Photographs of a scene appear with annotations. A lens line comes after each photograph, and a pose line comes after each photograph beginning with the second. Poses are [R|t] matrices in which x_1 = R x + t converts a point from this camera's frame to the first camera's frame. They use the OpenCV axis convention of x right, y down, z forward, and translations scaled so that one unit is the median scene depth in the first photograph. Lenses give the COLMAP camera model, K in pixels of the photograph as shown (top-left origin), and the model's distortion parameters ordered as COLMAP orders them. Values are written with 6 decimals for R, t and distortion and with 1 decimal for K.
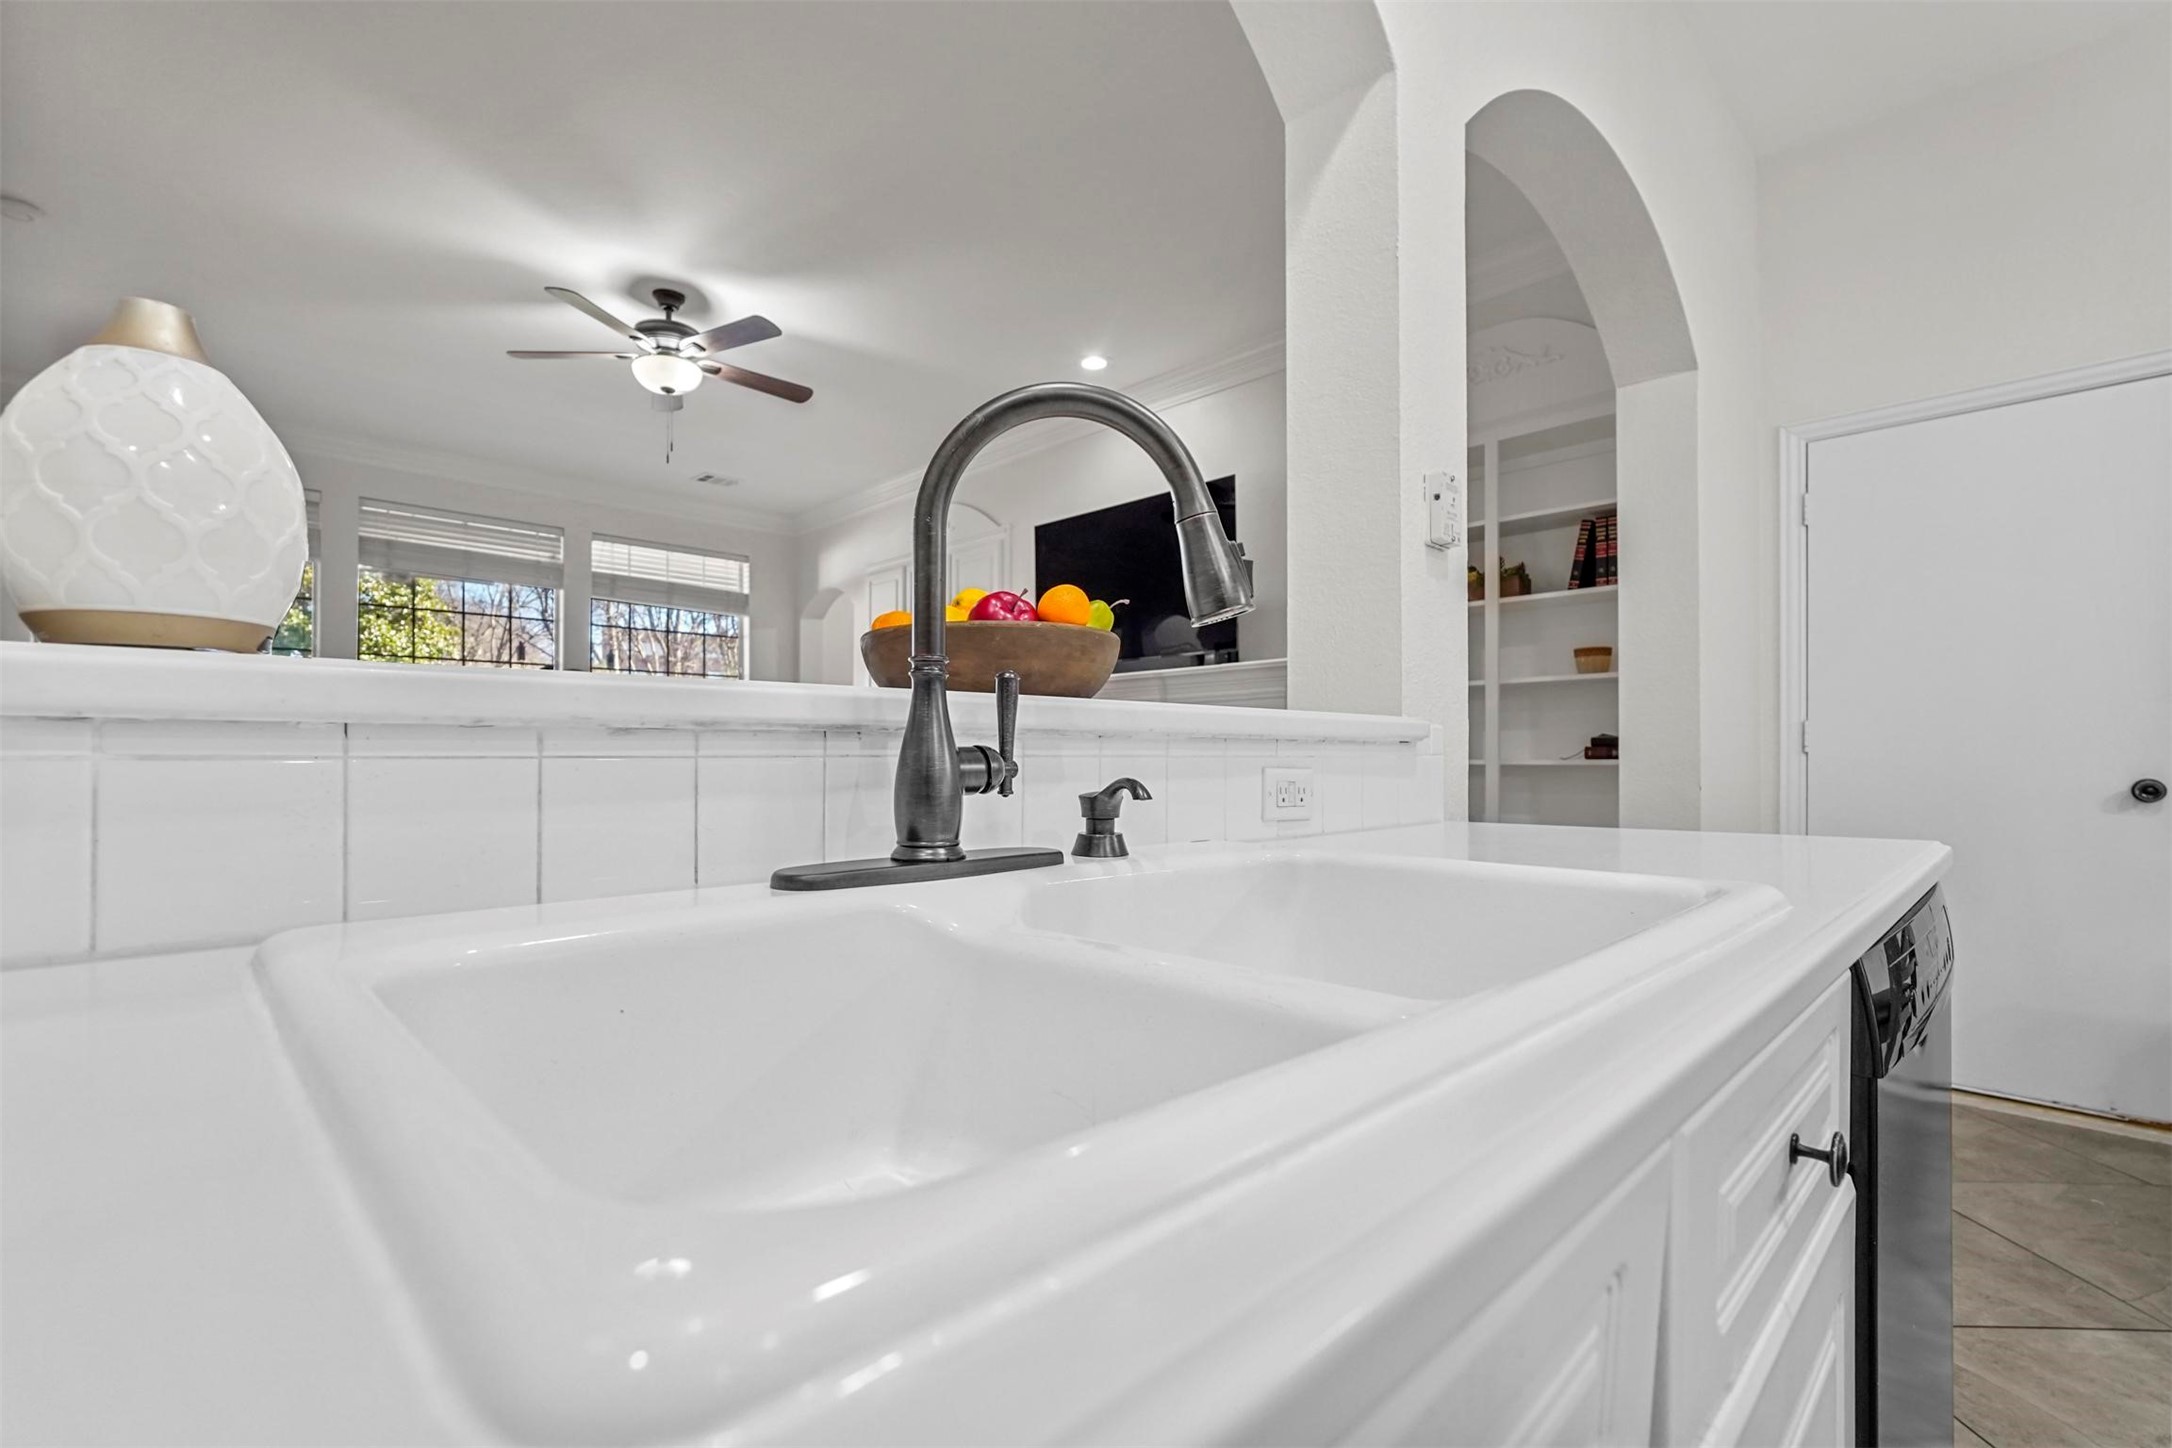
lens RADIAL K [[959.1, 0, 1076.7], [0, 959.1, 738.4], [0, 0, 1]] dist [-0.007158, 0.003003]
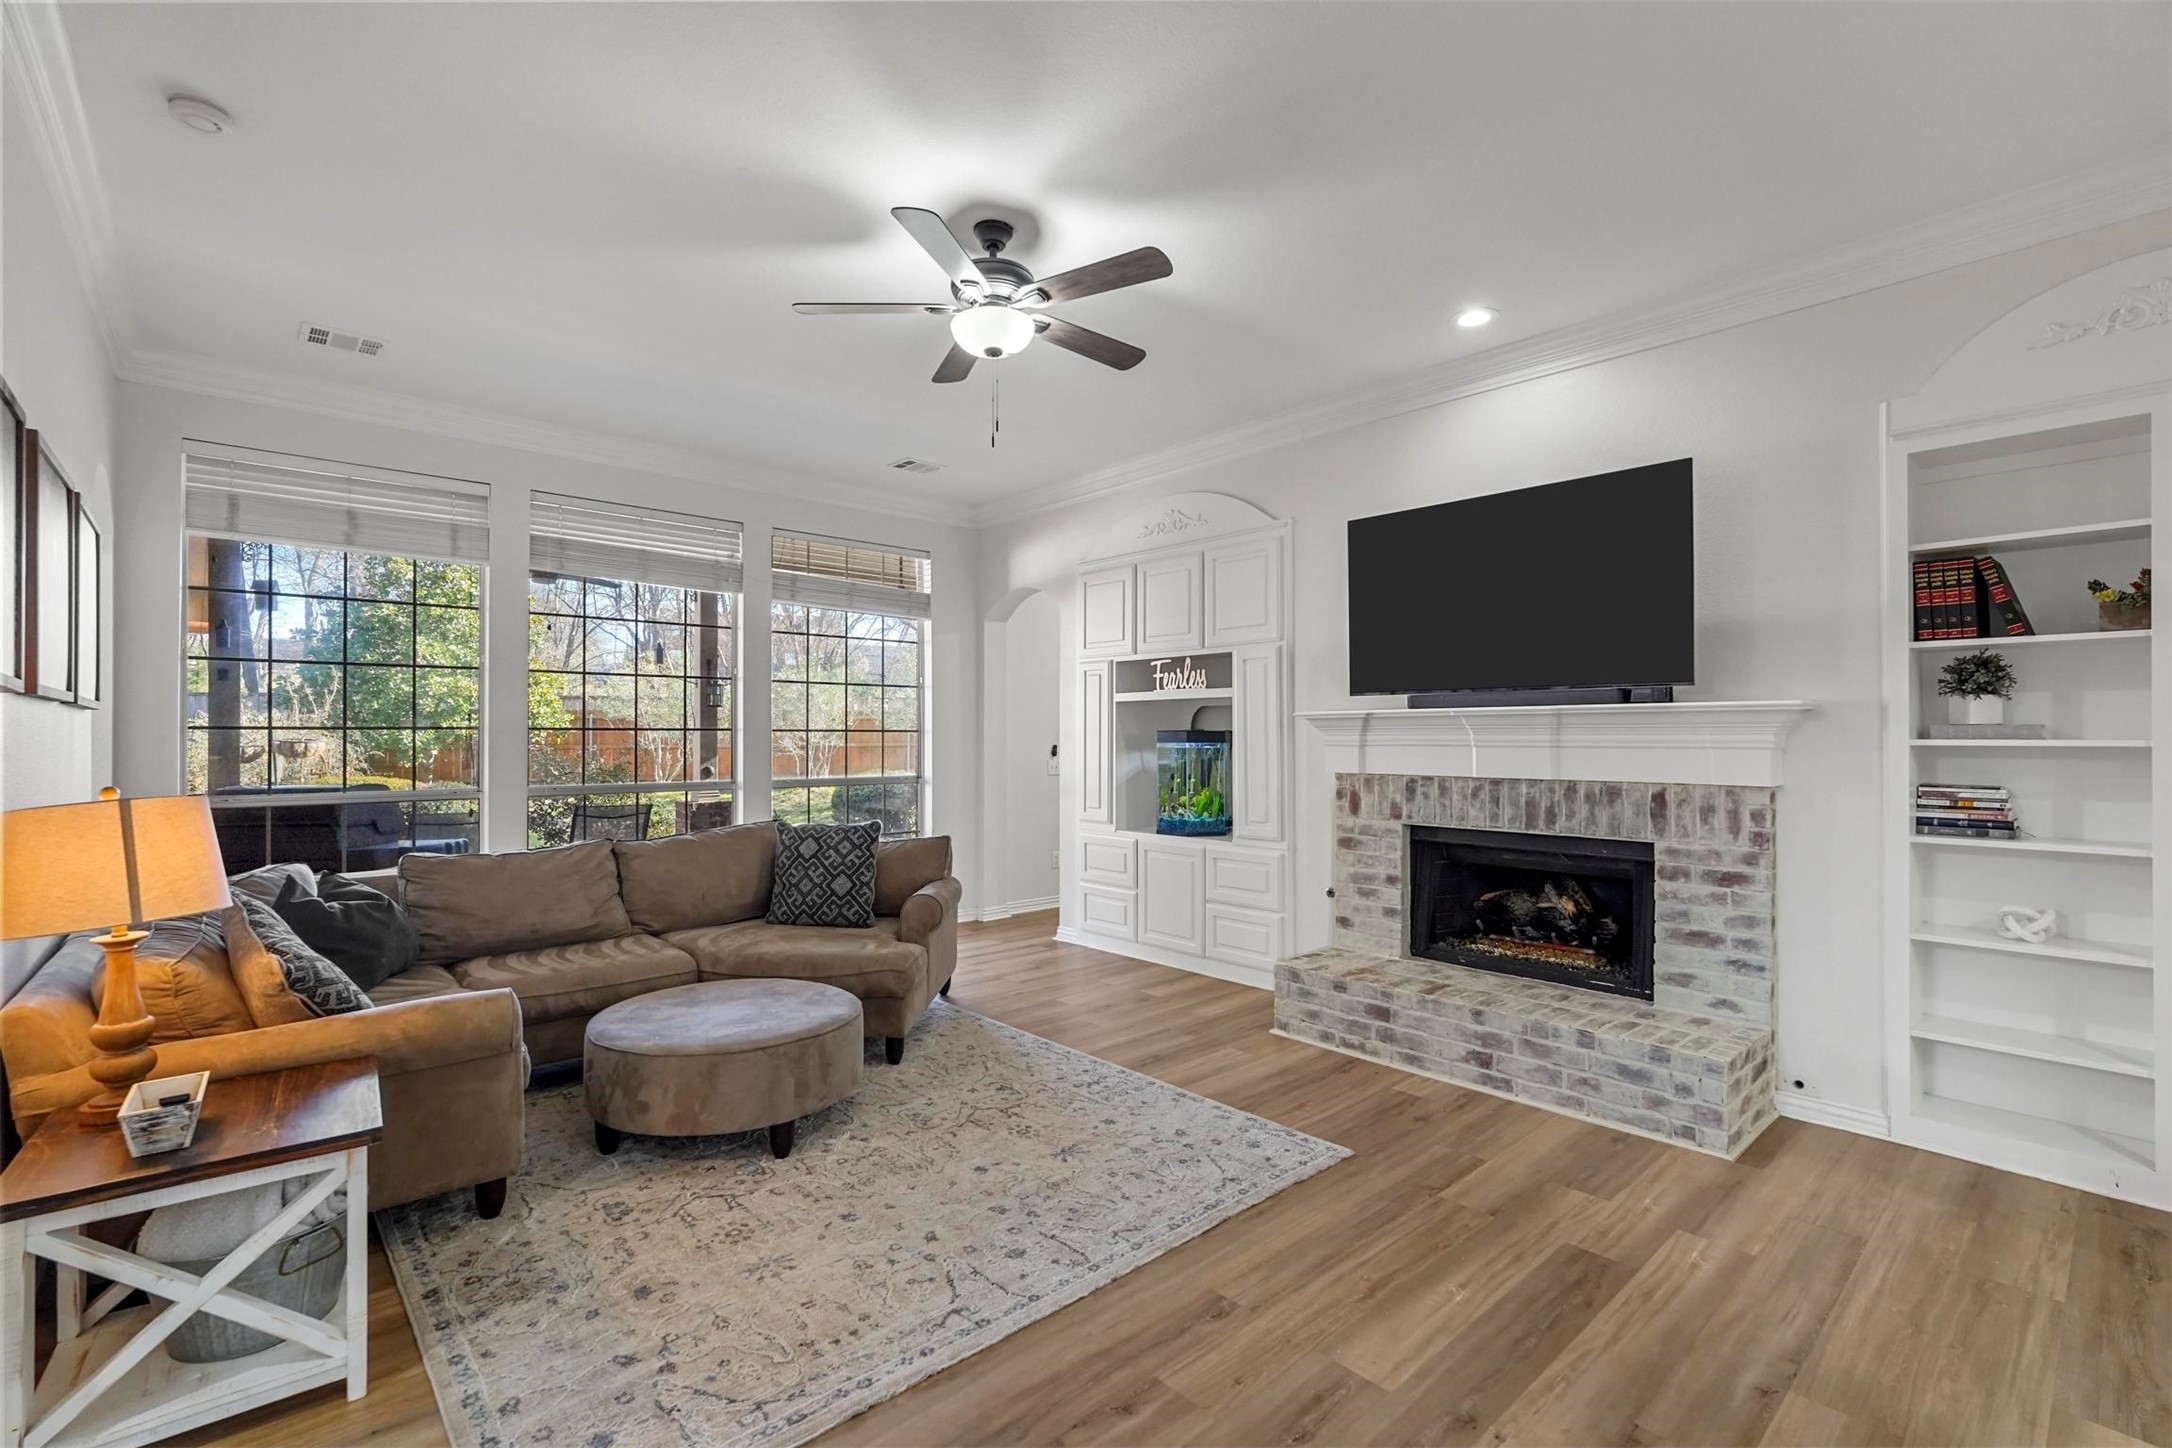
lens RADIAL K [[959.1, 0, 1098.9], [0, 959.1, 730.9], [0, 0, 1]] dist [-0.007158, 0.003003]
pose [[0.999760, 0.001532, -0.021846, -0.284584], [-0.001290, 0.999938, 0.011074, -0.058574], [0.021861, -0.011043, 0.999700, 0.197189]]
